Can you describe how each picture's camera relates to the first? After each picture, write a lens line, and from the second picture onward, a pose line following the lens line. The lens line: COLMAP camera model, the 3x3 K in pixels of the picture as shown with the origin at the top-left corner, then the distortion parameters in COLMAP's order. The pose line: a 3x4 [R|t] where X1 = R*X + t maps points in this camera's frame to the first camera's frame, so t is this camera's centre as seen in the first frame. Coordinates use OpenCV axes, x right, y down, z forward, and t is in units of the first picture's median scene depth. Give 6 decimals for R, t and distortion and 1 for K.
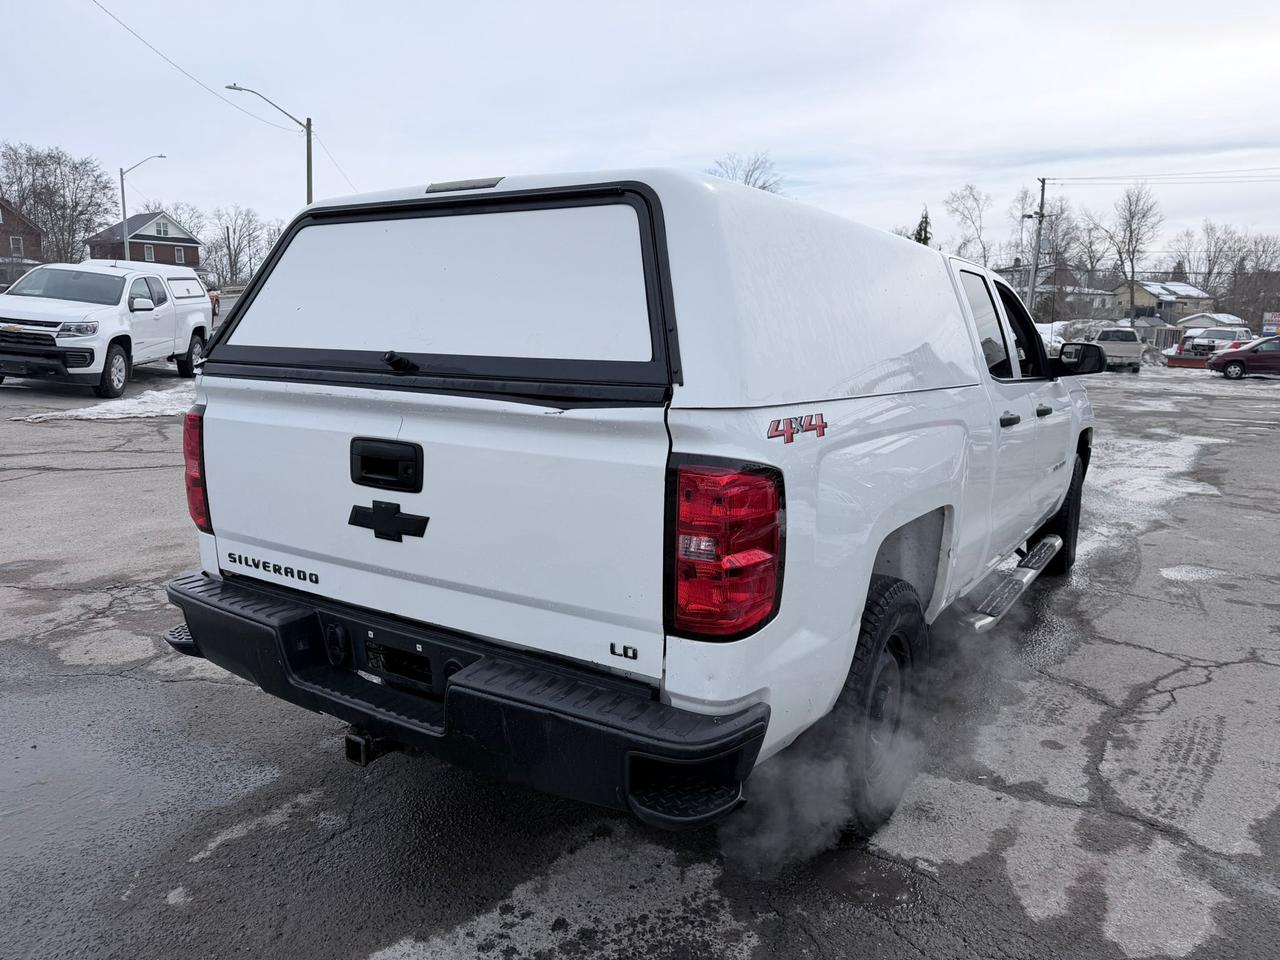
lens RADIAL K [[897.6, 0, 634.2], [0, 897.6, 473.8], [0, 0, 1]] dist [0.053044, -0.060547]
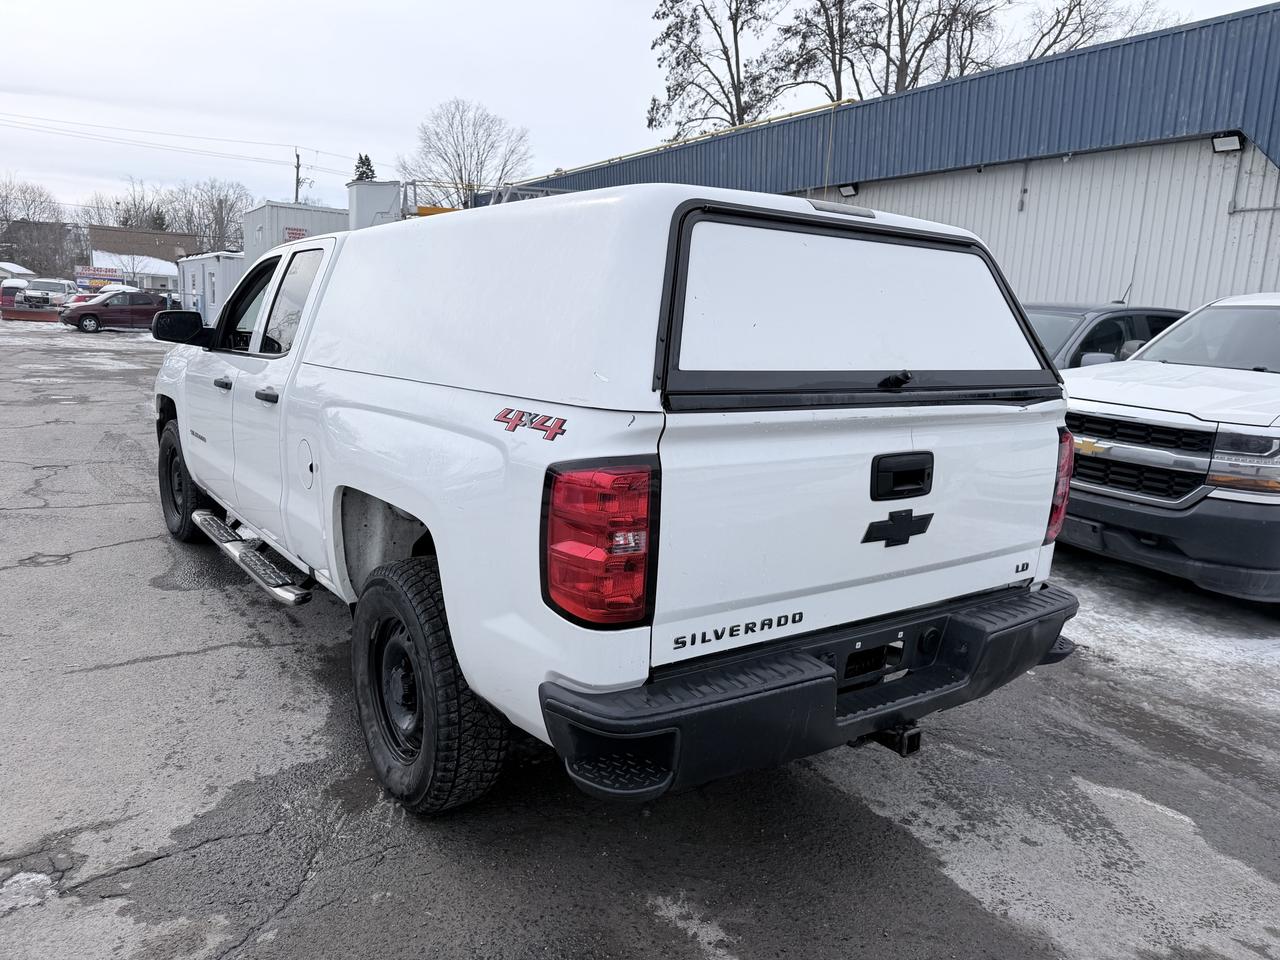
lens RADIAL K [[897.6, 0, 643.6], [0, 897.6, 474.2], [0, 0, 1]] dist [0.053044, -0.060547]
pose [[0.367948, -0.158484, 0.916241, -1.327448], [0.107959, 0.985985, 0.127193, -0.176234], [-0.923558, 0.052116, 0.379901, 0.846493]]
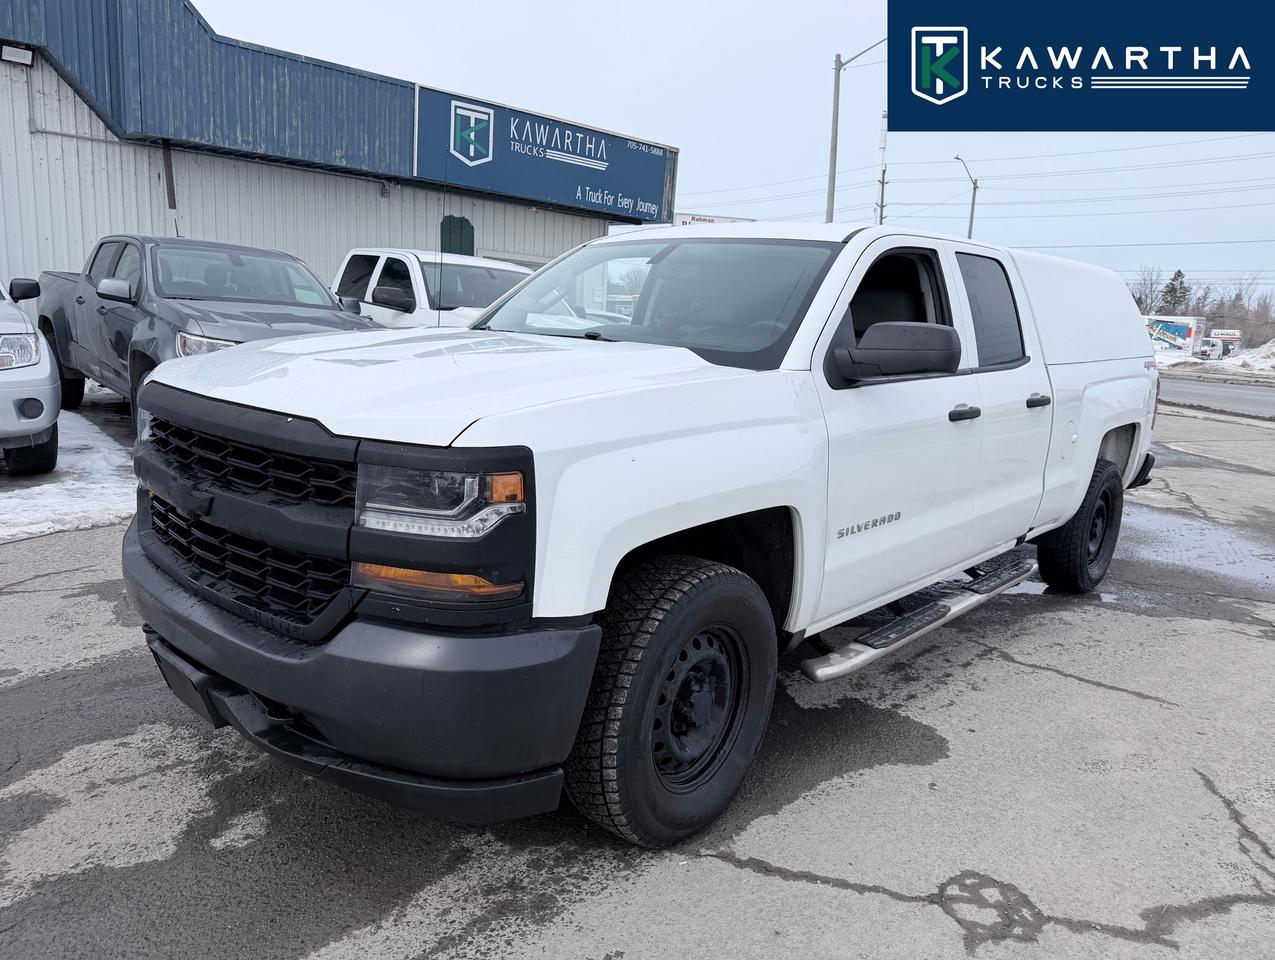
lens RADIAL K [[908.9, 0, 644.8], [0, 908.9, 475.4], [0, 0, 1]] dist [0.016101, -0.023114]
pose [[-0.981923, -0.101049, 0.160054, 0.441088], [-0.043197, 0.942895, 0.330278, -0.606920], [-0.184288, 0.317394, -0.930215, 3.998482]]
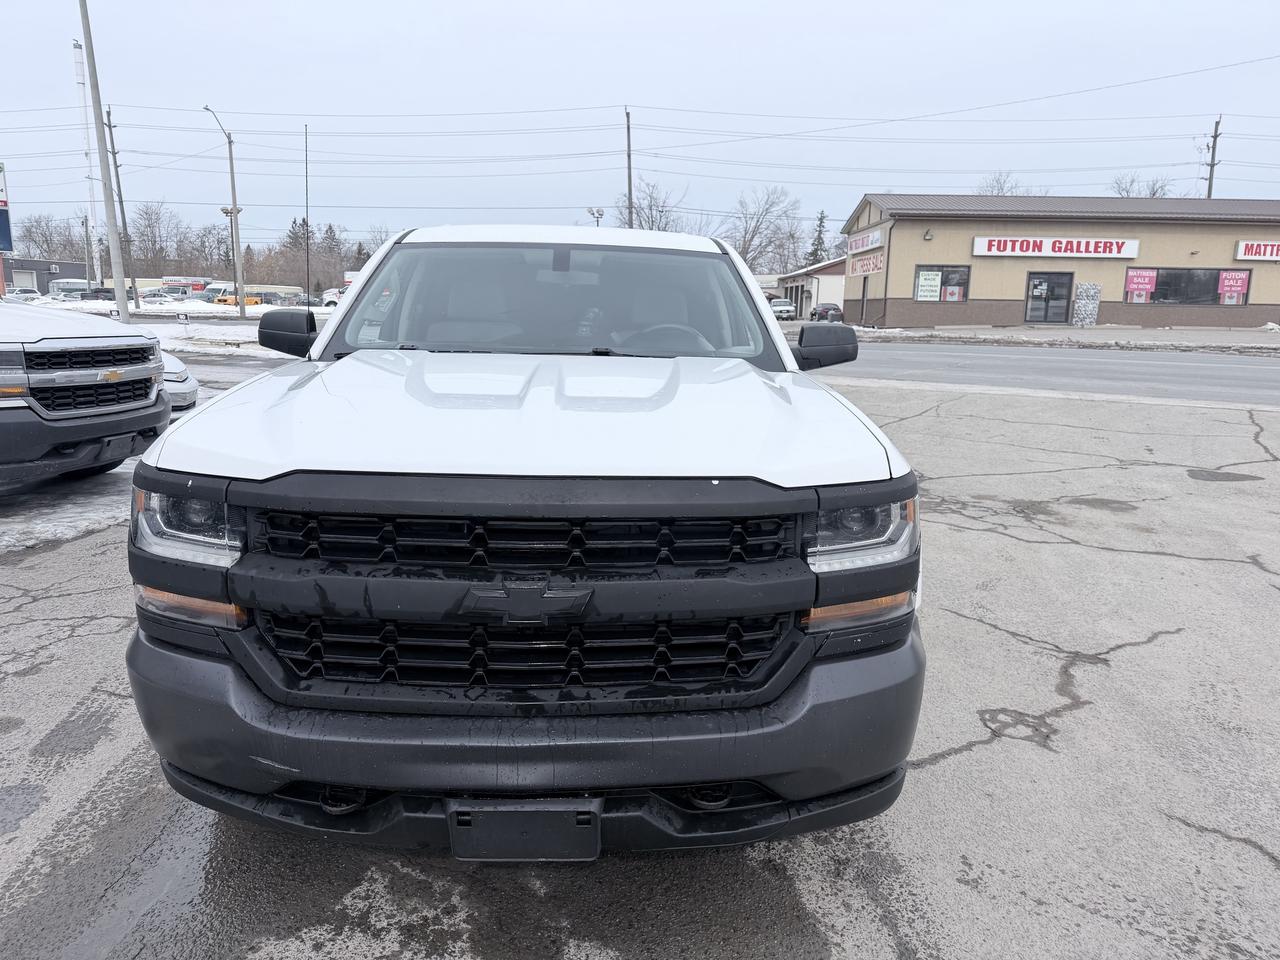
lens RADIAL K [[897.6, 0, 639.7], [0, 897.6, 490.2], [0, 0, 1]] dist [0.053044, -0.060547]
pose [[-0.816717, 0.083711, -0.570934, 1.496933], [-0.127212, 0.938958, 0.319647, -0.589367], [0.562842, 0.333691, -0.756214, 3.778807]]
